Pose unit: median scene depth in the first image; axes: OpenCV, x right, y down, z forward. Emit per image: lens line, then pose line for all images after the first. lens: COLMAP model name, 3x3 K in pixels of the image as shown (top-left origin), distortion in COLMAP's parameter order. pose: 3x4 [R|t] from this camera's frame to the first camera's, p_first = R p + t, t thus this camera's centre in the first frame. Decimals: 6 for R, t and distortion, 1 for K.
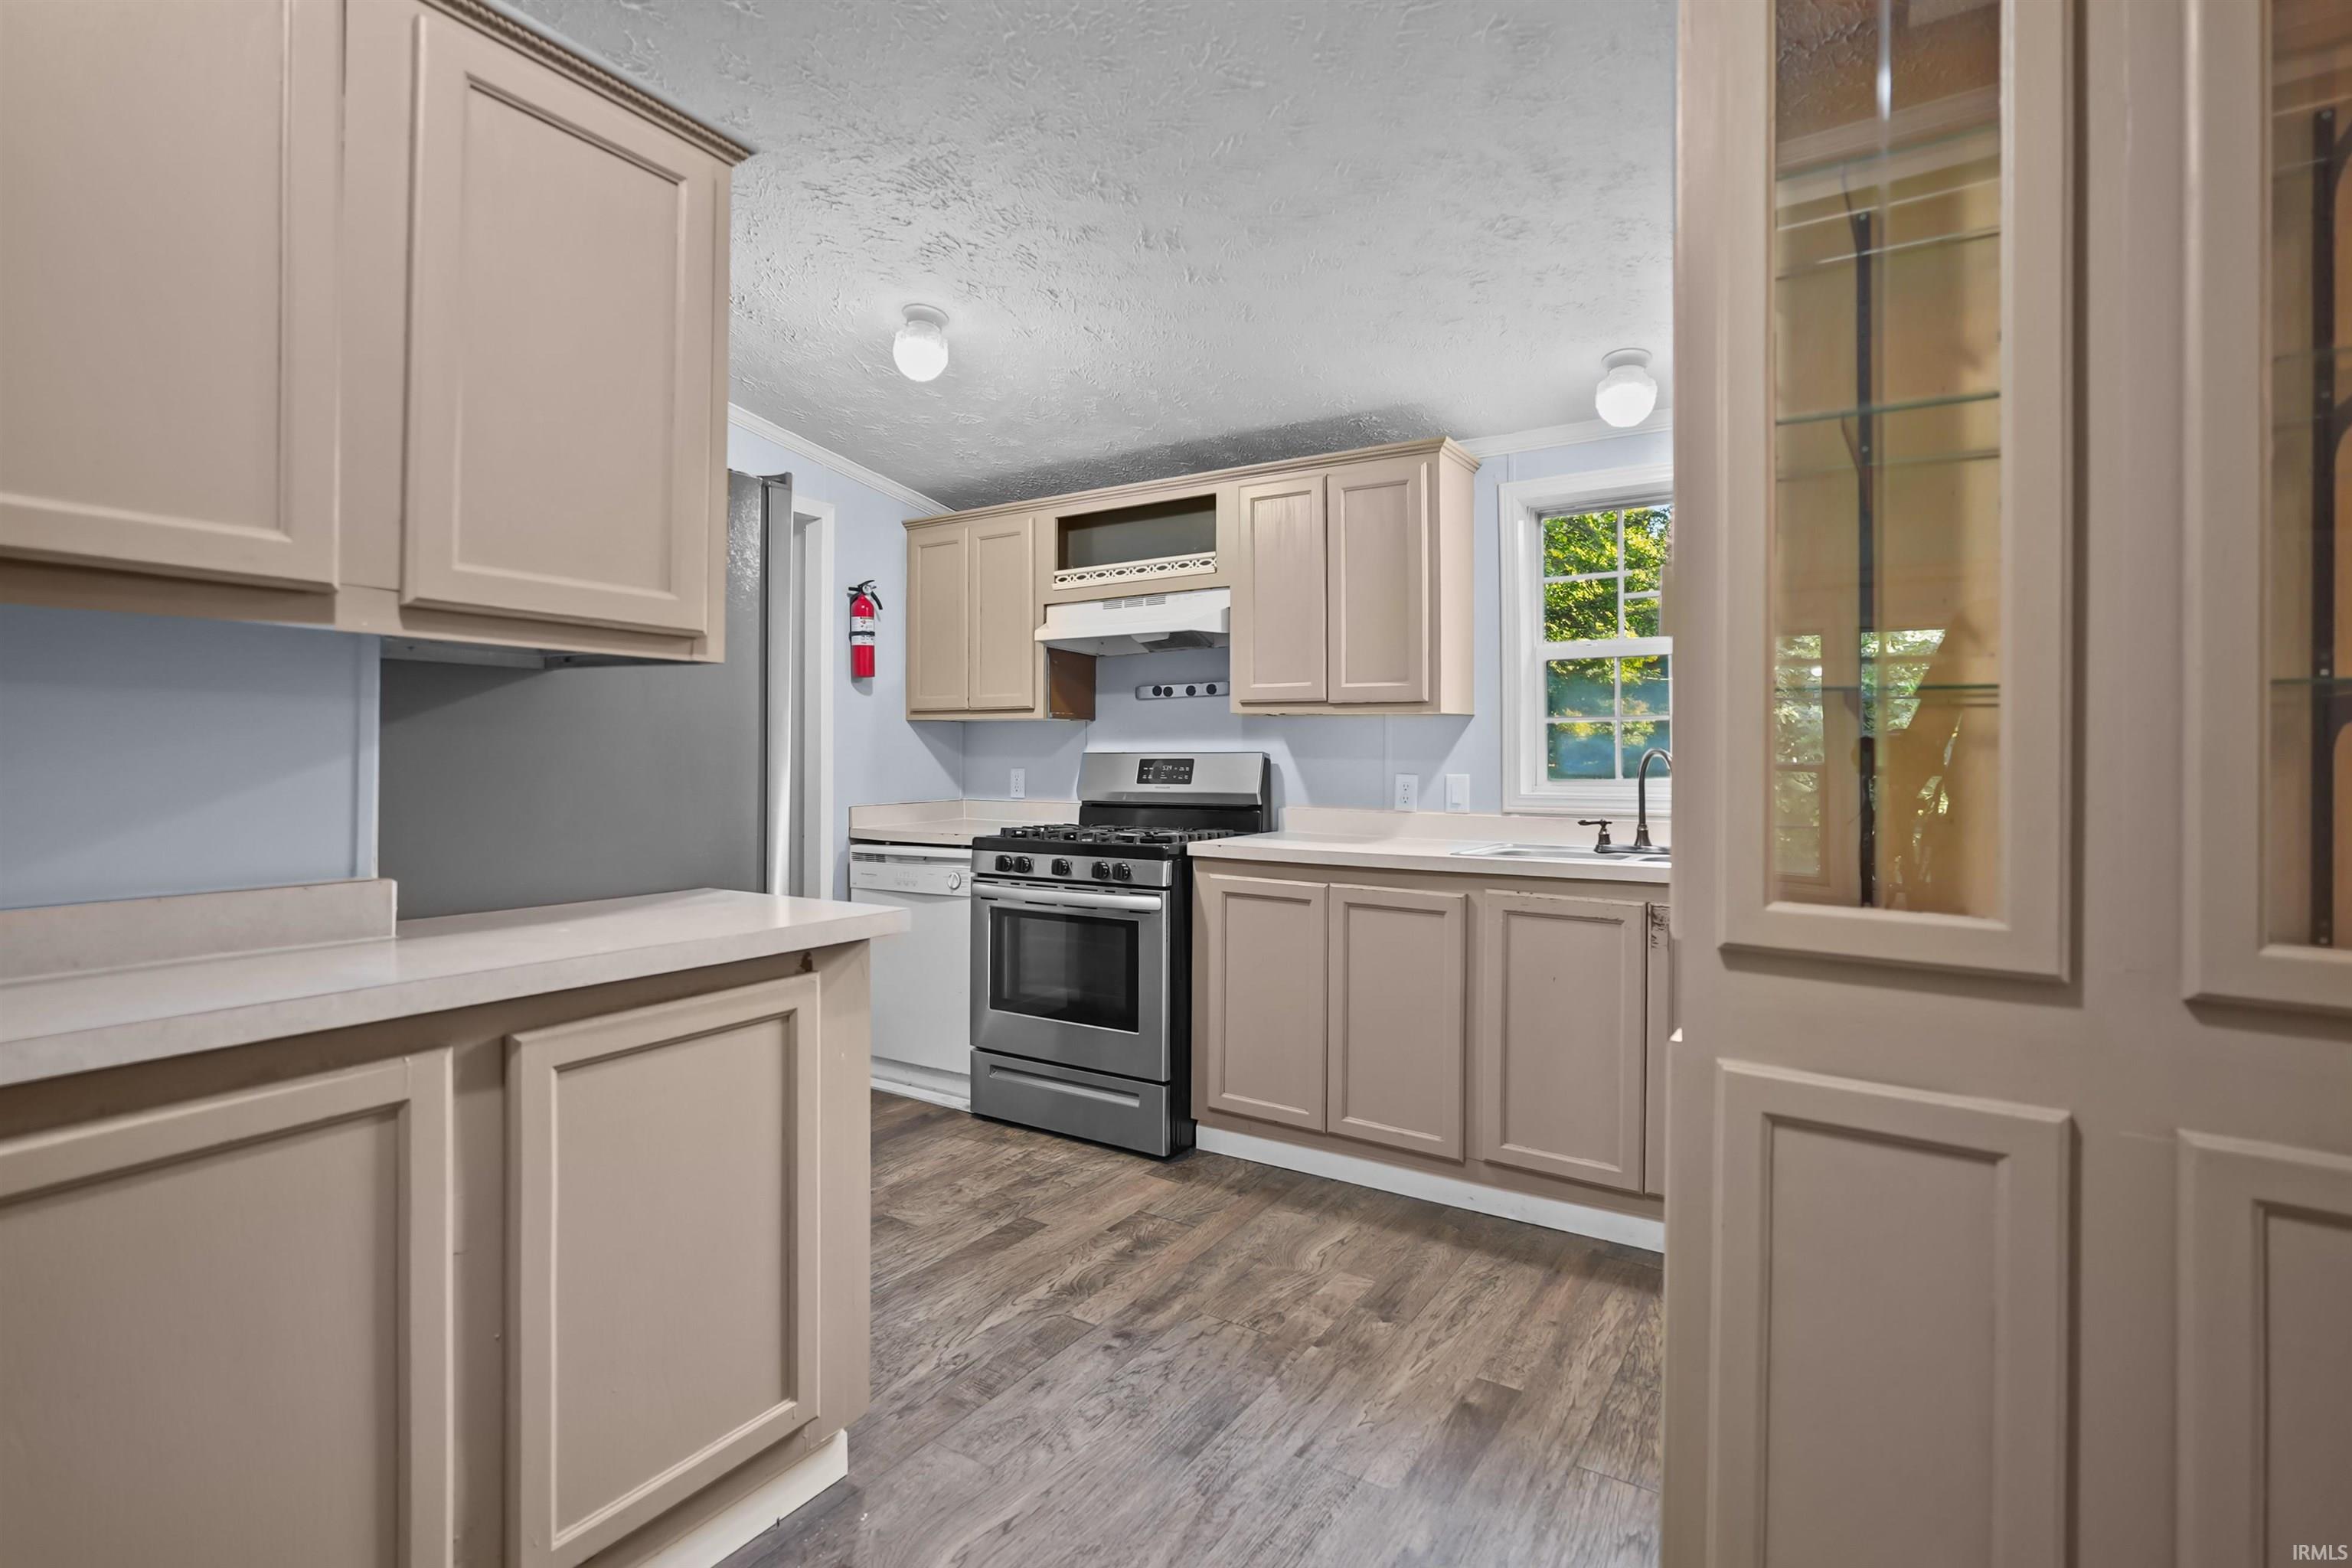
lens RADIAL K [[1073.7, 0, 1168.5], [0, 1073.7, 756.5], [0, 0, 1]] dist [-0.016468, 0.003308]
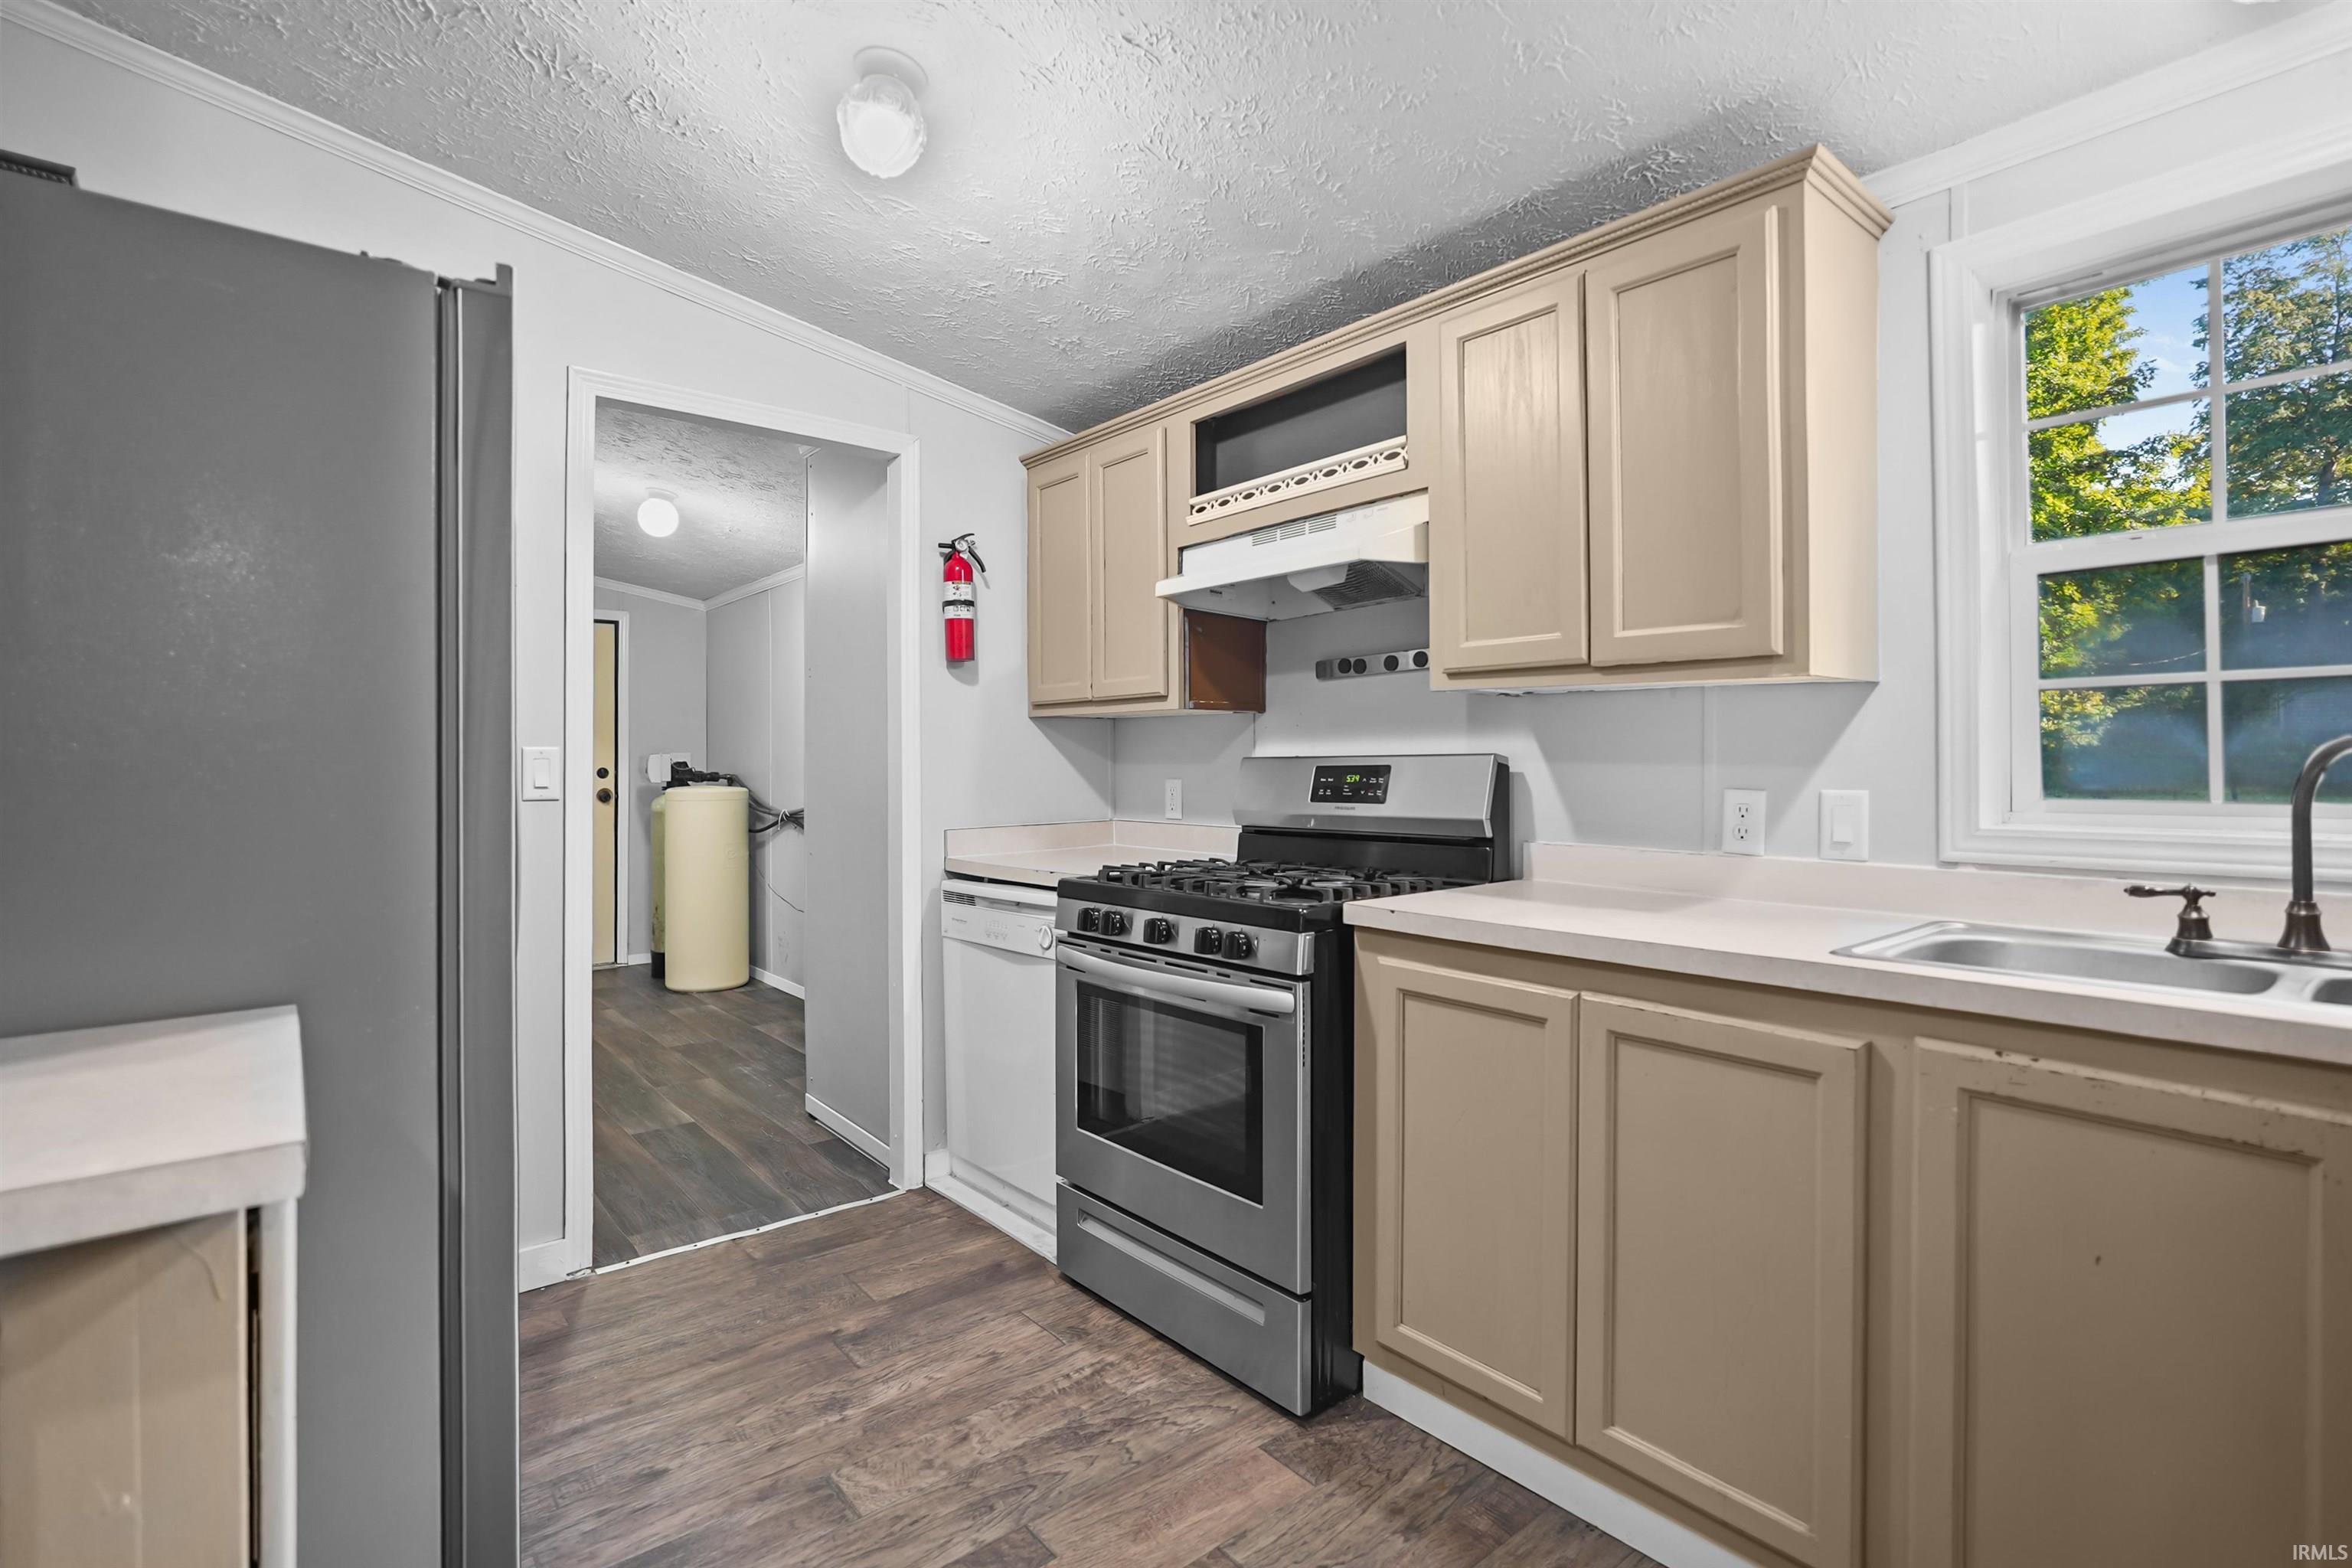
lens RADIAL K [[1074.6, 0, 1169.5], [0, 1074.6, 769.4], [0, 0, 1]] dist [-0.027605, 0.013225]
pose [[0.955907, -0.004405, -0.293637, 0.099572], [0.005780, 0.999976, 0.003814, 0.001852], [0.293614, -0.005343, 0.955909, 0.378955]]
